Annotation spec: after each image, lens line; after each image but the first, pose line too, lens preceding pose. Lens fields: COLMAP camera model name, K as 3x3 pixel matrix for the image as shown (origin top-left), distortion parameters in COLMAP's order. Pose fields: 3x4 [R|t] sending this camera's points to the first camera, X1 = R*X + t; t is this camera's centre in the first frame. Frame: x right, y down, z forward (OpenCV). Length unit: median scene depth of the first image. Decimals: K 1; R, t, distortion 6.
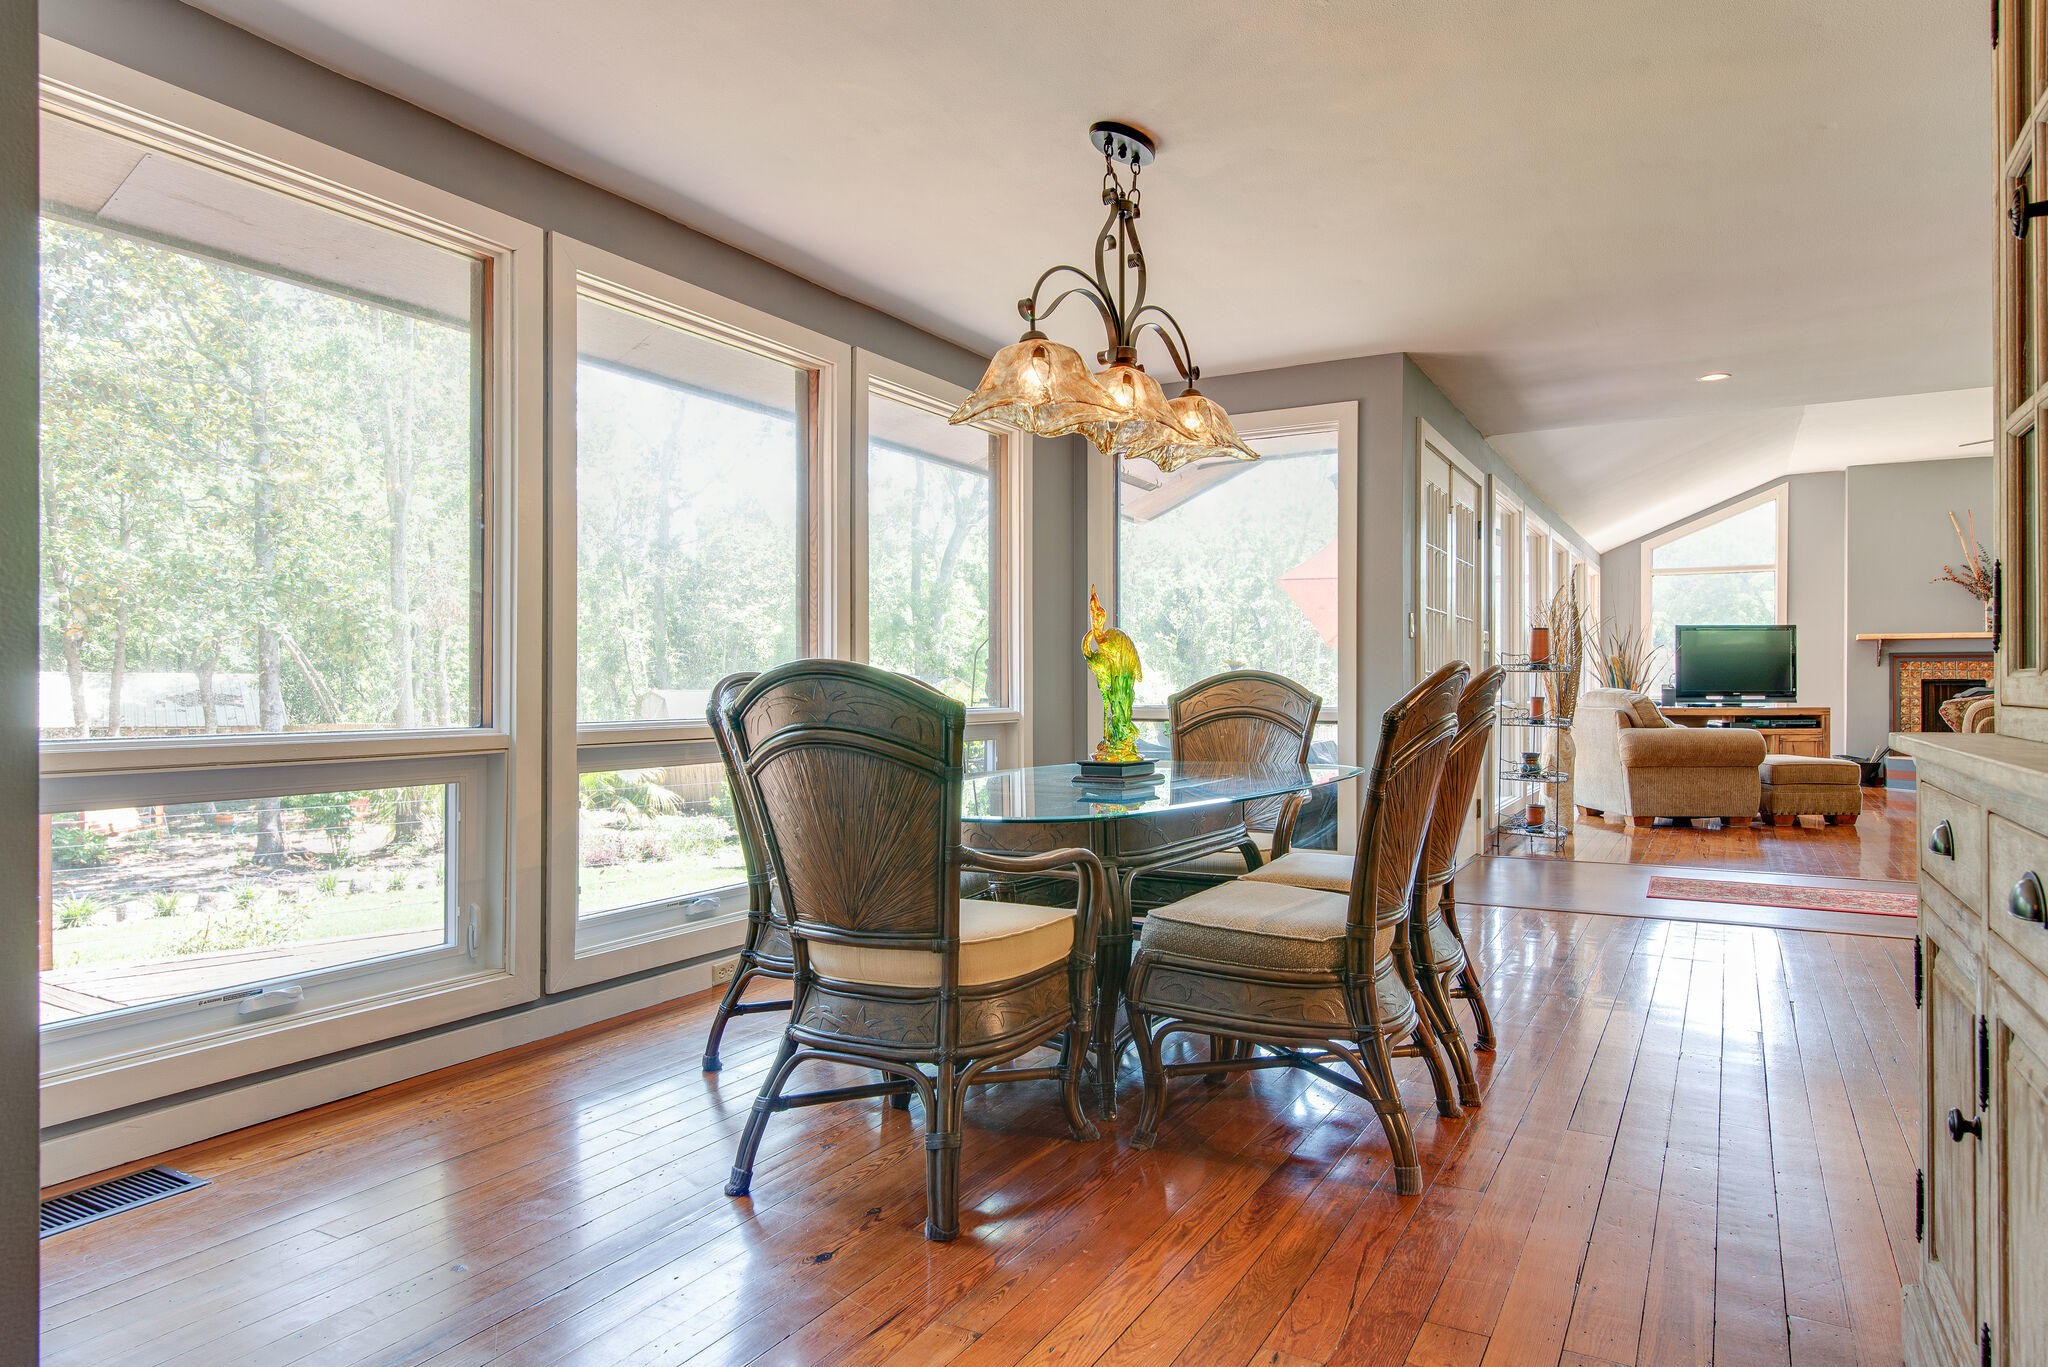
lens RADIAL K [[1151.2, 0, 1047.5], [0, 1151.2, 689.7], [0, 0, 1]] dist [0.000342, -0.001007]
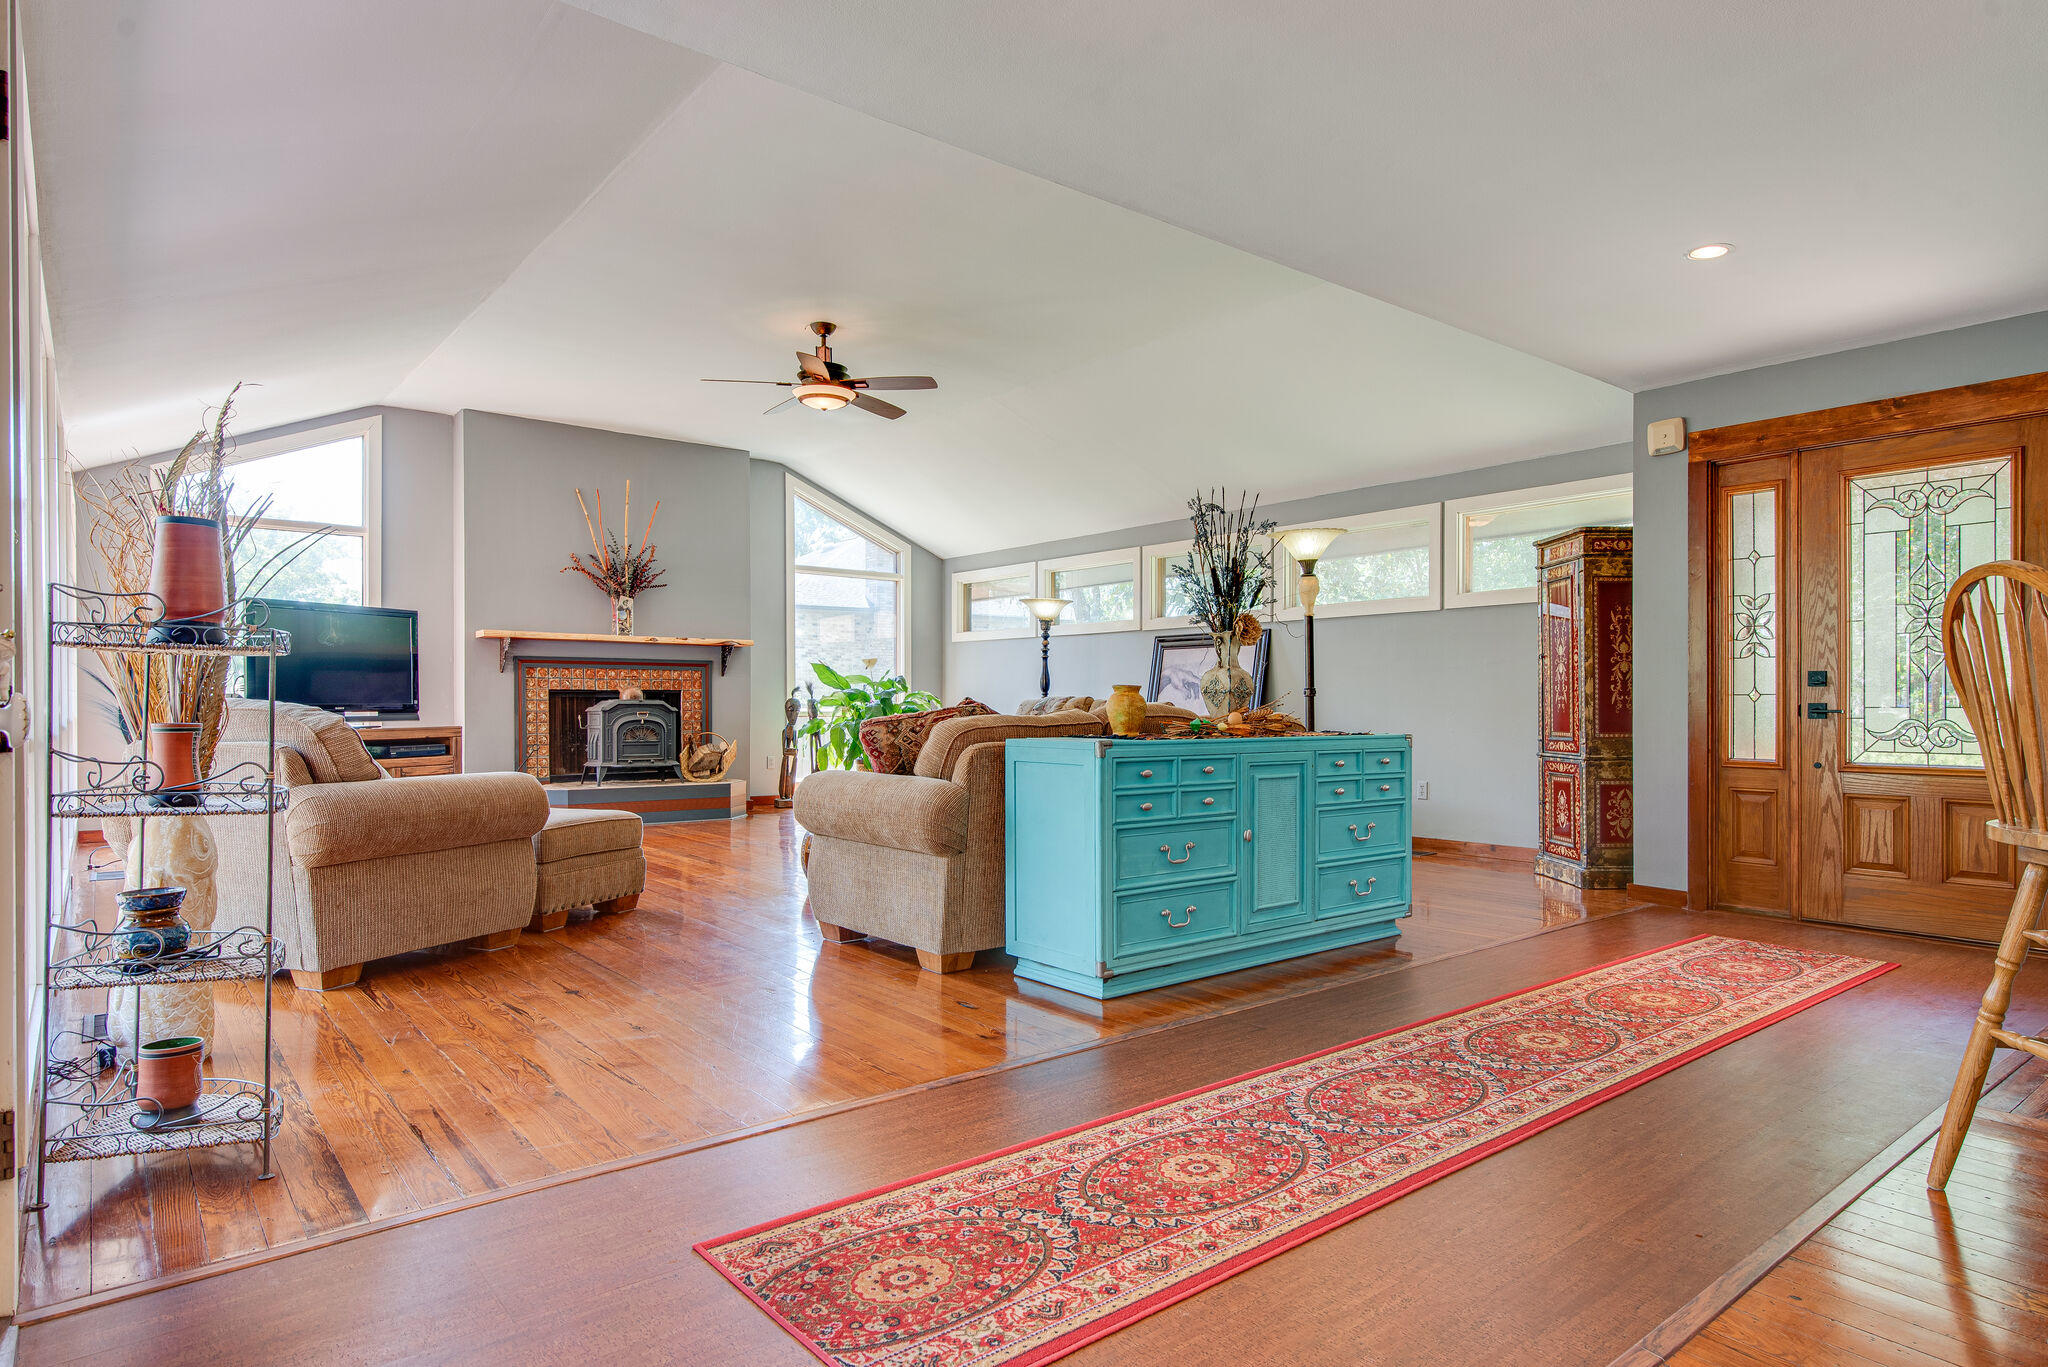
lens RADIAL K [[1151.2, 0, 1047.5], [0, 1151.2, 689.7], [0, 0, 1]] dist [0.000342, -0.001007]
pose [[0.344706, 0.009979, 0.938658, 0.119184], [0.001012, 0.999939, -0.011002, 0.000518], [-0.938710, 0.004742, 0.344675, 0.392864]]
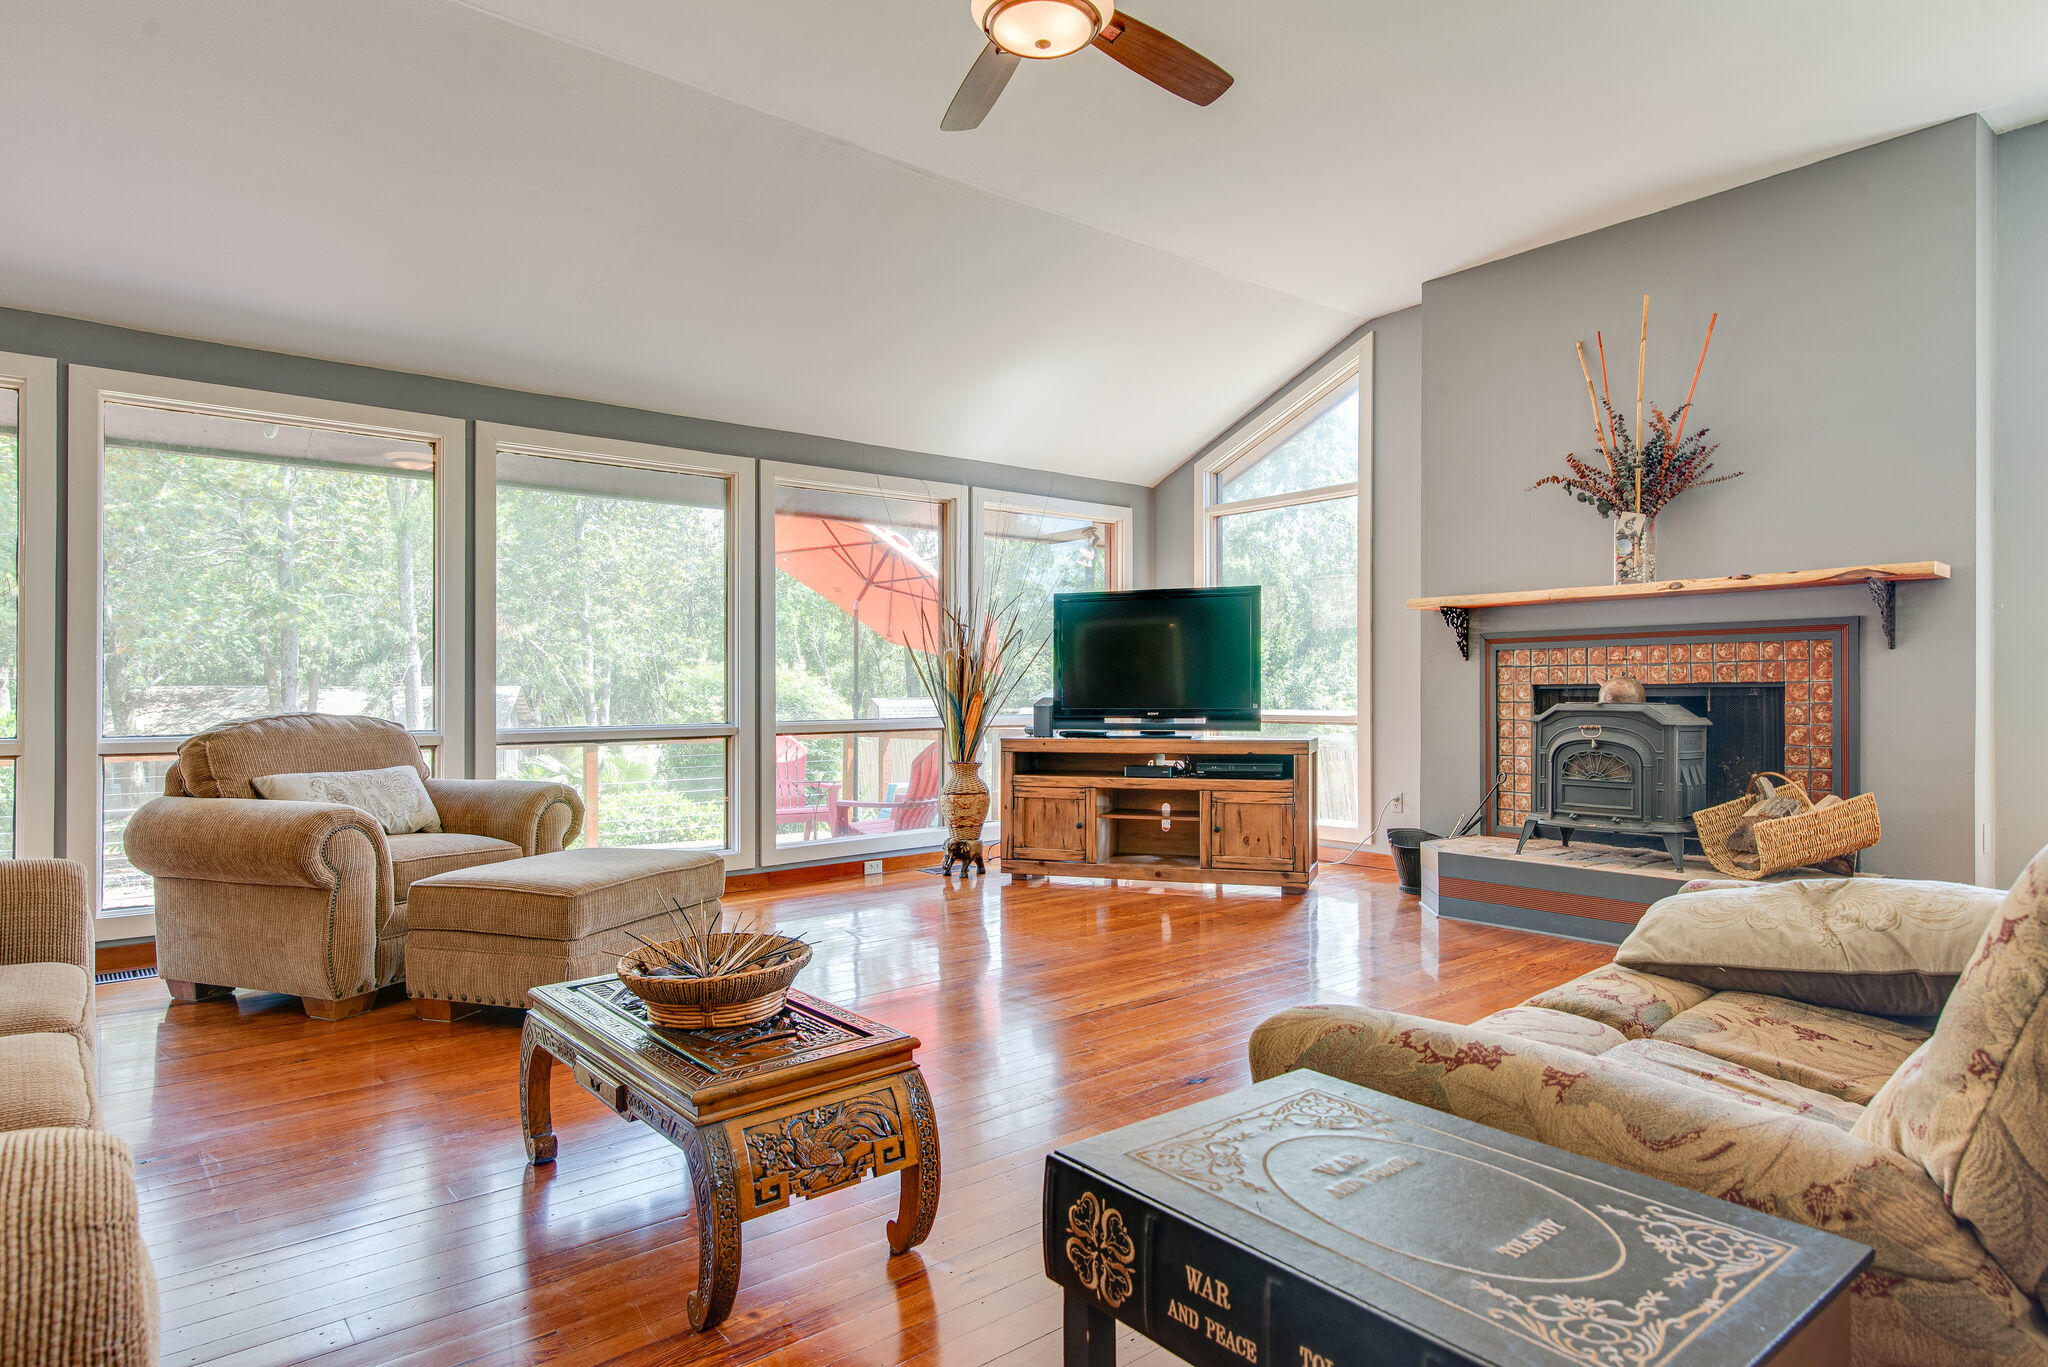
lens RADIAL K [[1151.2, 0, 1047.5], [0, 1151.2, 689.7], [0, 0, 1]] dist [0.000342, -0.001007]
pose [[0.940292, -0.006646, -0.340303, 0.737531], [0.005297, 0.999974, -0.004893, -0.005455], [0.340327, 0.002798, 0.940303, 0.462751]]
